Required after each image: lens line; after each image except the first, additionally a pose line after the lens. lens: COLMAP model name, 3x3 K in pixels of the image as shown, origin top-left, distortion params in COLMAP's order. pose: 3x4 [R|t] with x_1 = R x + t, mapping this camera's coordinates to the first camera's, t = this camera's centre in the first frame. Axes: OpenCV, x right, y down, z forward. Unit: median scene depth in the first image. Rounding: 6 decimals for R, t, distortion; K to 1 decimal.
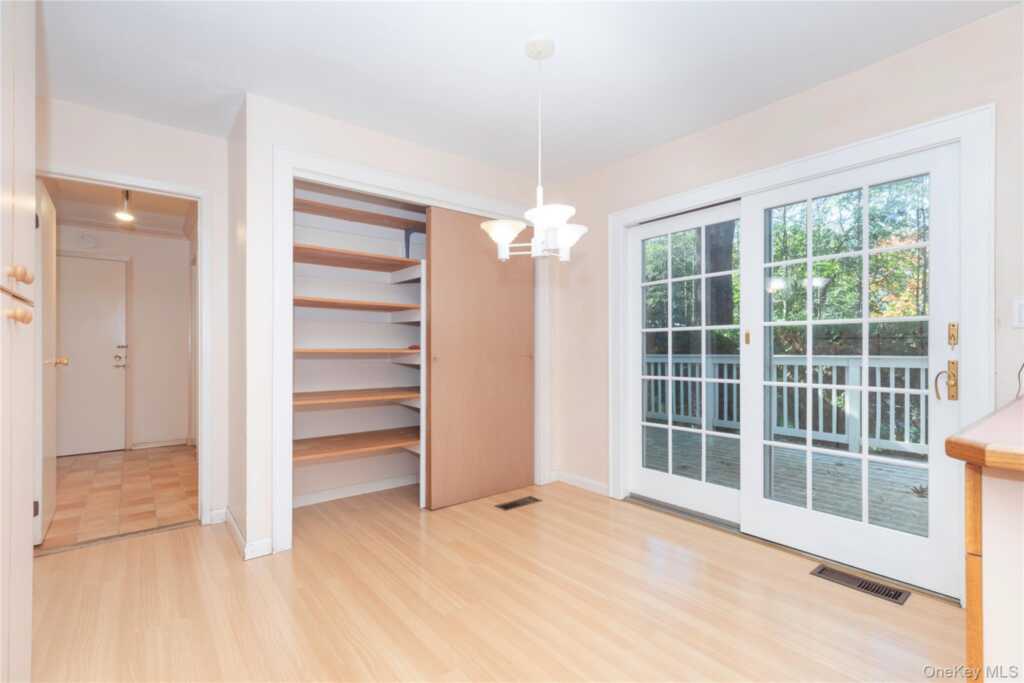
lens RADIAL K [[471.8, 0, 517.0], [0, 471.8, 347.9], [0, 0, 1]] dist [0.005624, 0.000461]
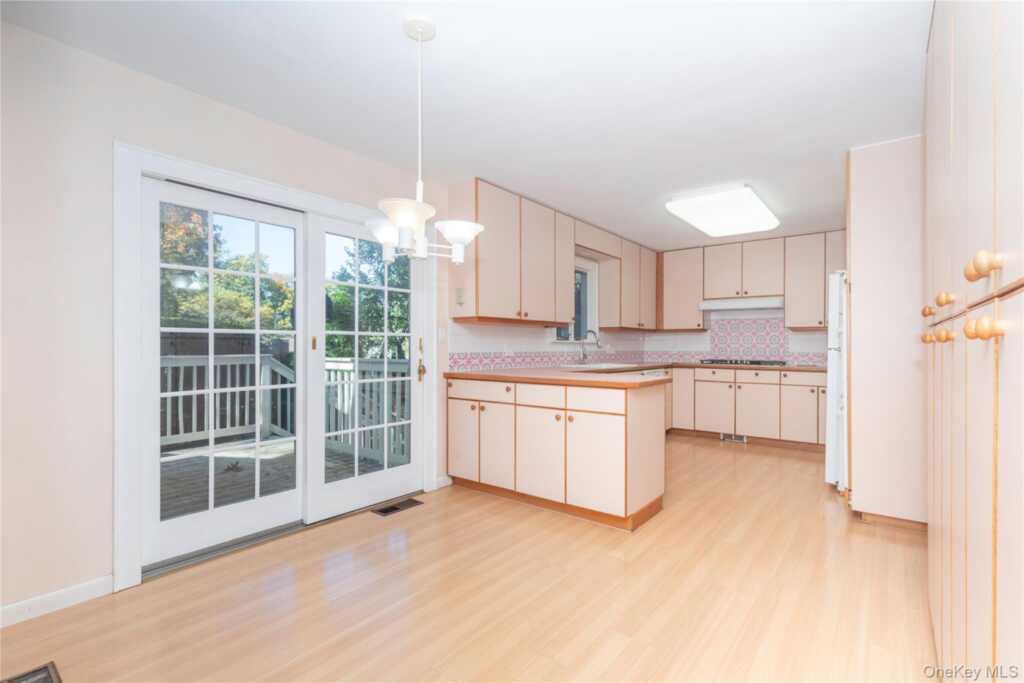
lens RADIAL K [[471.8, 0, 519.2], [0, 471.8, 343.9], [0, 0, 1]] dist [0.005624, 0.000461]
pose [[-0.237631, 0.000364, 0.971355, -0.659751], [-0.010943, 0.999935, -0.003052, -0.022372], [-0.971294, -0.011355, -0.237611, 0.764796]]
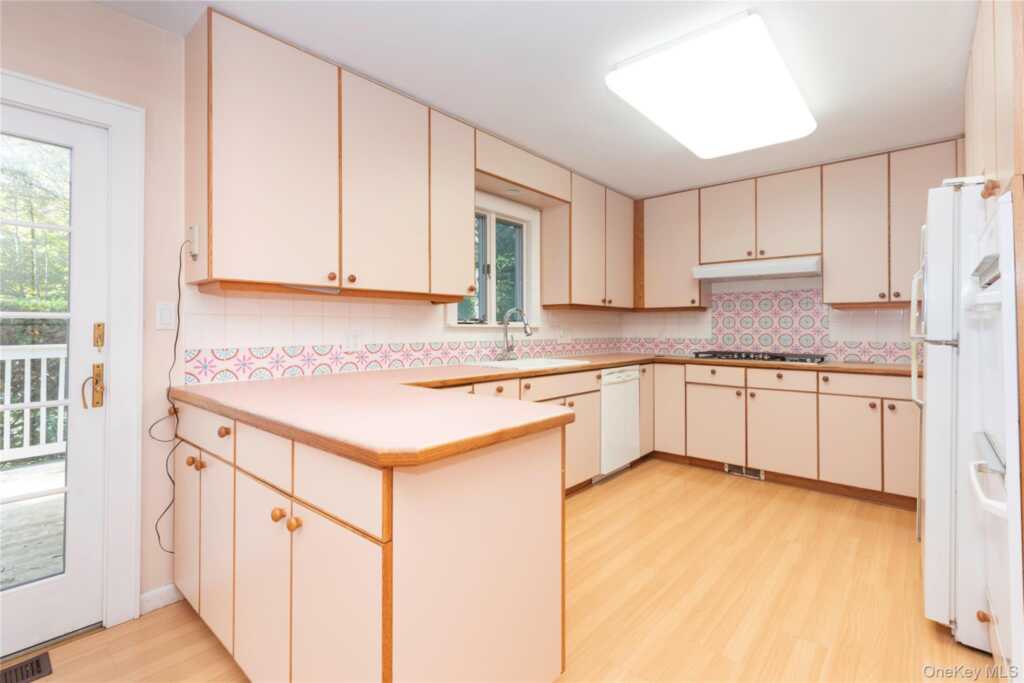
lens RADIAL K [[471.8, 0, 514.7], [0, 471.8, 321.9], [0, 0, 1]] dist [0.005624, 0.000461]
pose [[-0.190591, 0.010949, 0.981609, -0.098303], [-0.008377, 0.999883, -0.012779, -0.035450], [-0.981634, -0.010658, -0.190477, 0.278511]]
